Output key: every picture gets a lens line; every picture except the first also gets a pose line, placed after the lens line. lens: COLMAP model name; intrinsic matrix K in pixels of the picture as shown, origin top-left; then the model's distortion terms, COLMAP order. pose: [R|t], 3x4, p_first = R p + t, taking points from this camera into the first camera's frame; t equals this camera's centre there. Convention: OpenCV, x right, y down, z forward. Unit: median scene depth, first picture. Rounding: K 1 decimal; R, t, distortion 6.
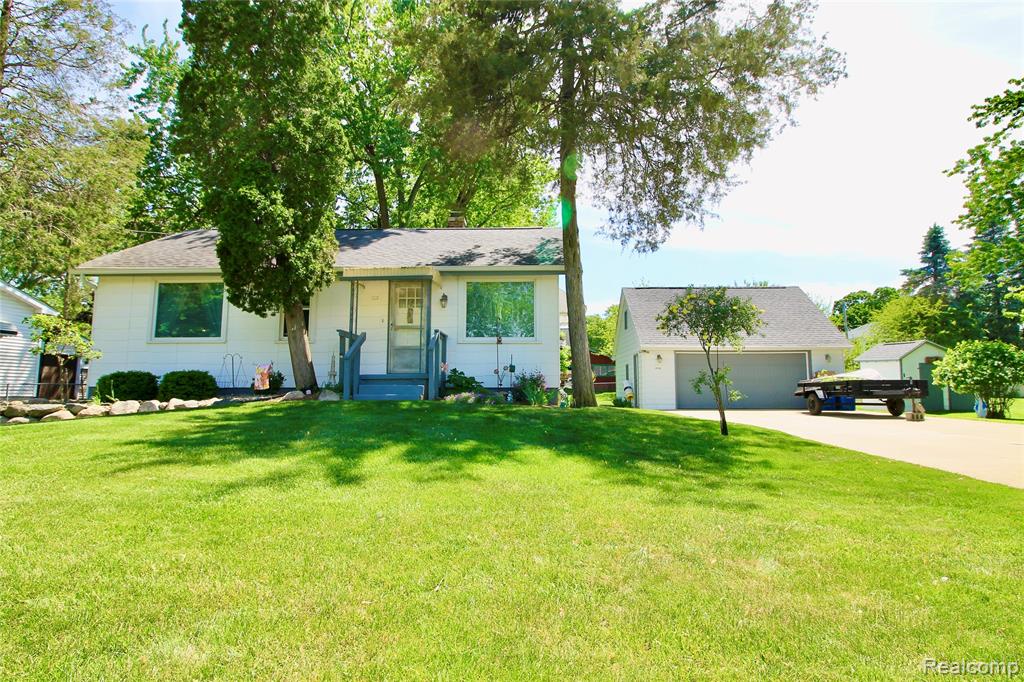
lens RADIAL K [[518.3, 0, 511.8], [0, 518.3, 331.7], [0, 0, 1]] dist [-0.003081, -0.000601]
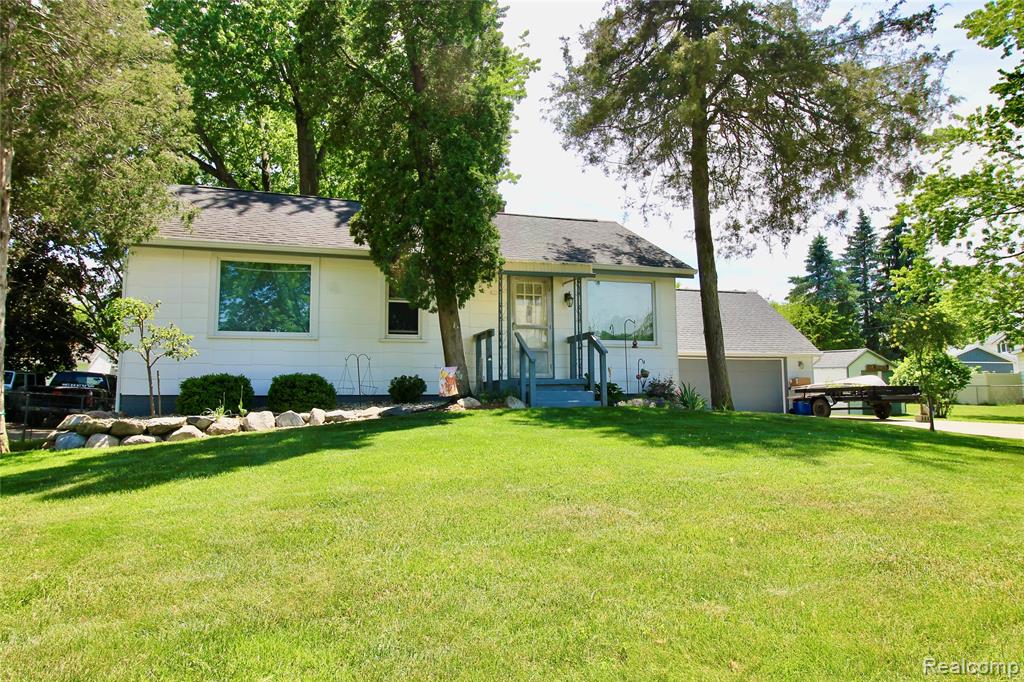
lens RADIAL K [[639.9, 0, 512.0], [0, 639.9, 341.0], [0, 0, 1]] dist [0.024145, 0.000161]
pose [[0.948230, 0.020449, 0.316927, -0.584387], [-0.026406, 0.999546, 0.014512, 0.000327], [-0.316486, -0.022129, 0.948339, -0.046004]]
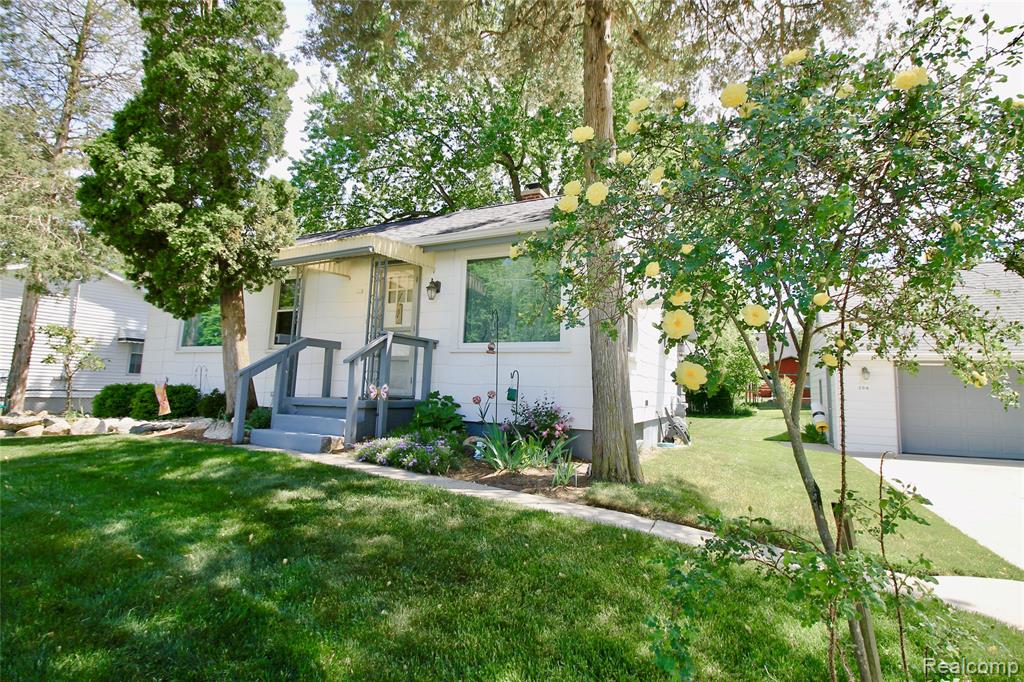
lens RADIAL K [[471.5, 0, 515.5], [0, 471.5, 330.1], [0, 0, 1]] dist [-0.012019, -0.000590]
pose [[0.910611, -0.021686, -0.412695, 0.219235], [0.014031, 0.999669, -0.021571, 0.008107], [0.413026, 0.013853, 0.910614, 0.483977]]
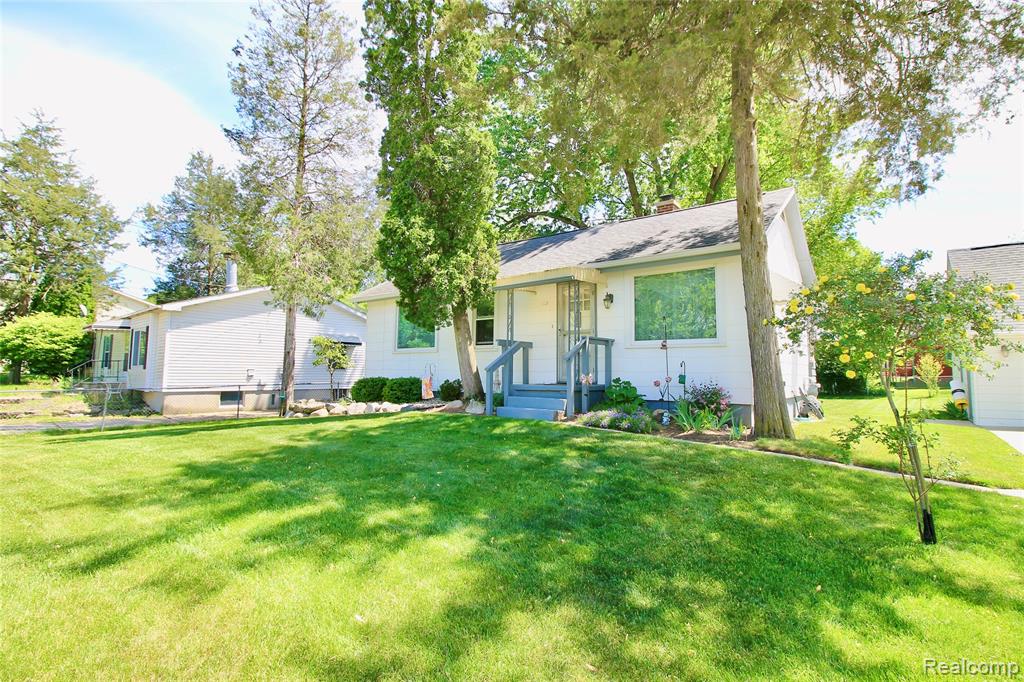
lens RADIAL K [[481.9, 0, 520.2], [0, 481.9, 330.9], [0, 0, 1]] dist [0.001384, -0.013326]
pose [[0.815460, -0.043075, -0.577209, 0.220412], [0.056683, 0.998377, 0.005574, -0.021338], [0.576032, -0.037264, 0.816578, 0.236061]]
